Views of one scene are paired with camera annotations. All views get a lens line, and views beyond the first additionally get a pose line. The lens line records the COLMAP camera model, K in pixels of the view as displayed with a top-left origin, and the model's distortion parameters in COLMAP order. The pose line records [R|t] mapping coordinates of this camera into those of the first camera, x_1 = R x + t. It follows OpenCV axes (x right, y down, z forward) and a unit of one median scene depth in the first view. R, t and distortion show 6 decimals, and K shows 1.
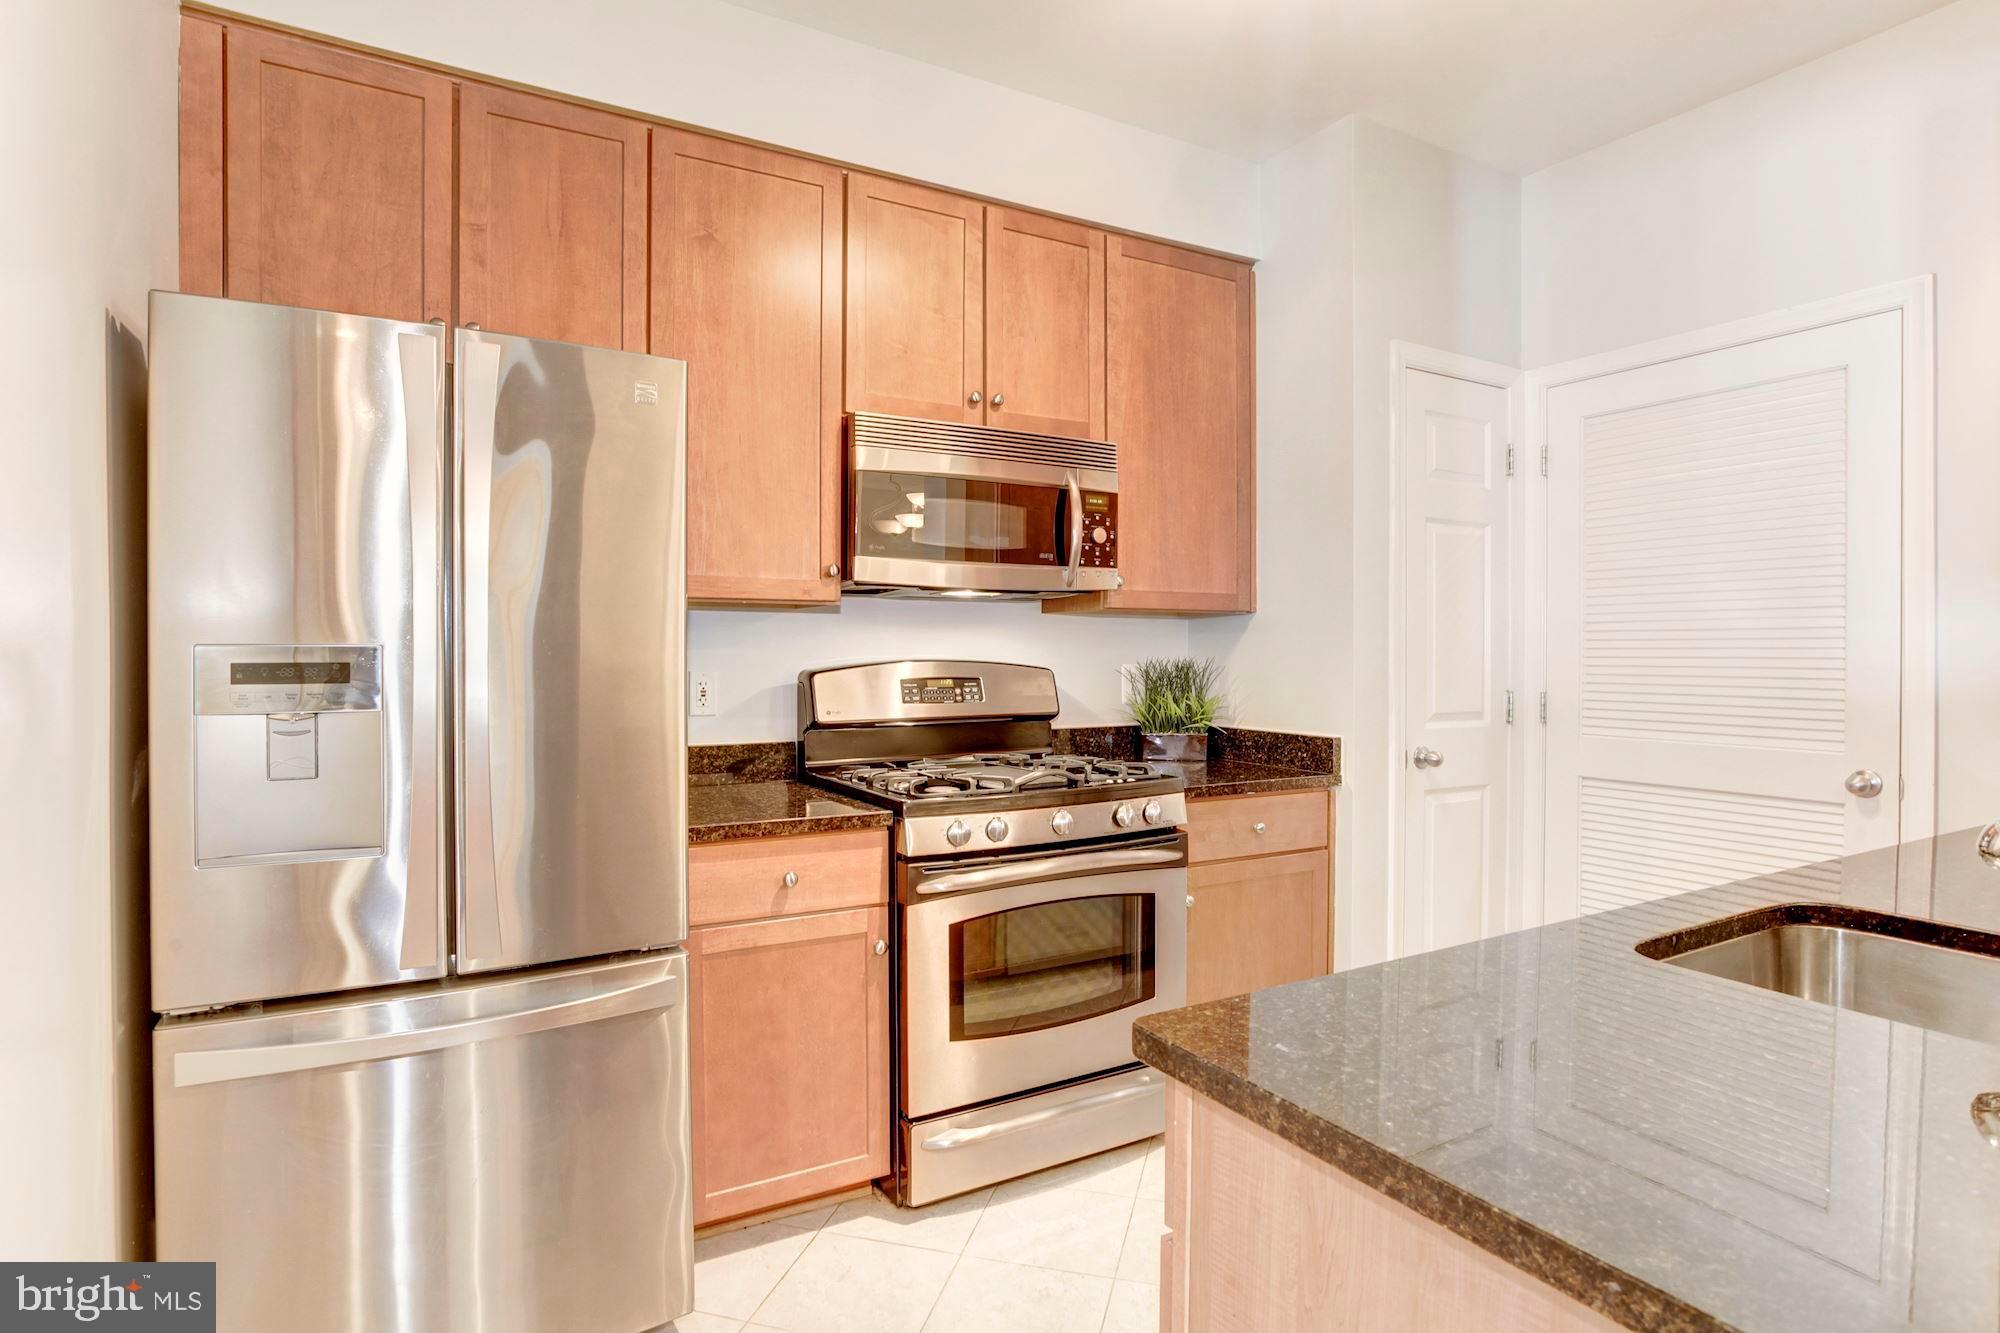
lens RADIAL K [[1111.5, 0, 1002.2], [0, 1111.5, 658.2], [0, 0, 1]] dist [-0.028216, 0.006164]
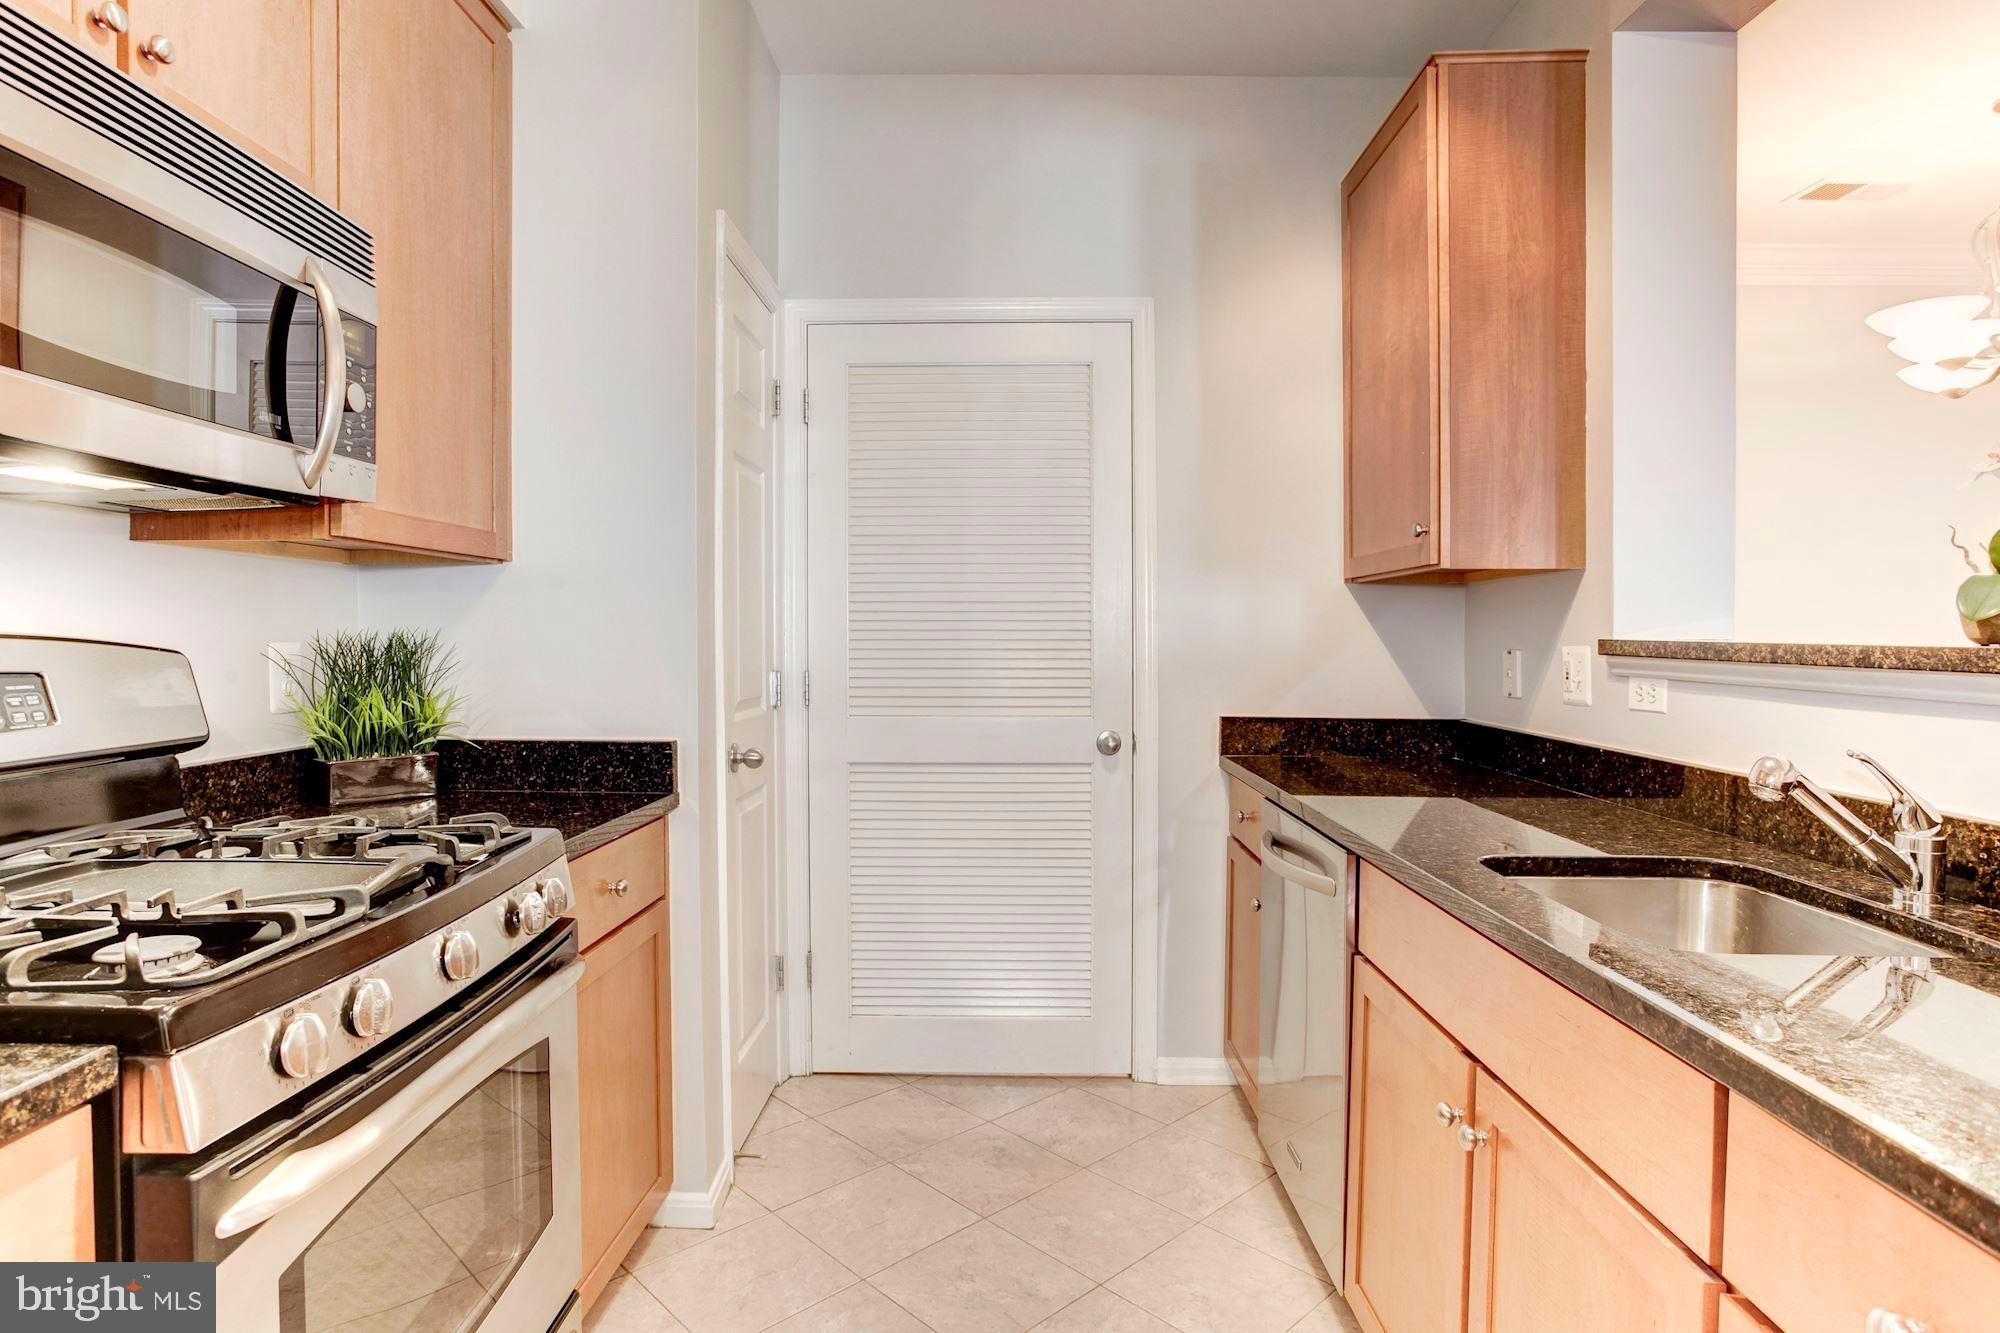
lens RADIAL K [[1111.5, 0, 1001.0], [0, 1111.5, 635.9], [0, 0, 1]] dist [-0.028216, 0.006164]
pose [[0.506525, -0.003066, 0.862220, -0.196765], [0.003773, 0.999992, 0.001339, 0.003612], [-0.862217, 0.002575, 0.506533, 0.434327]]
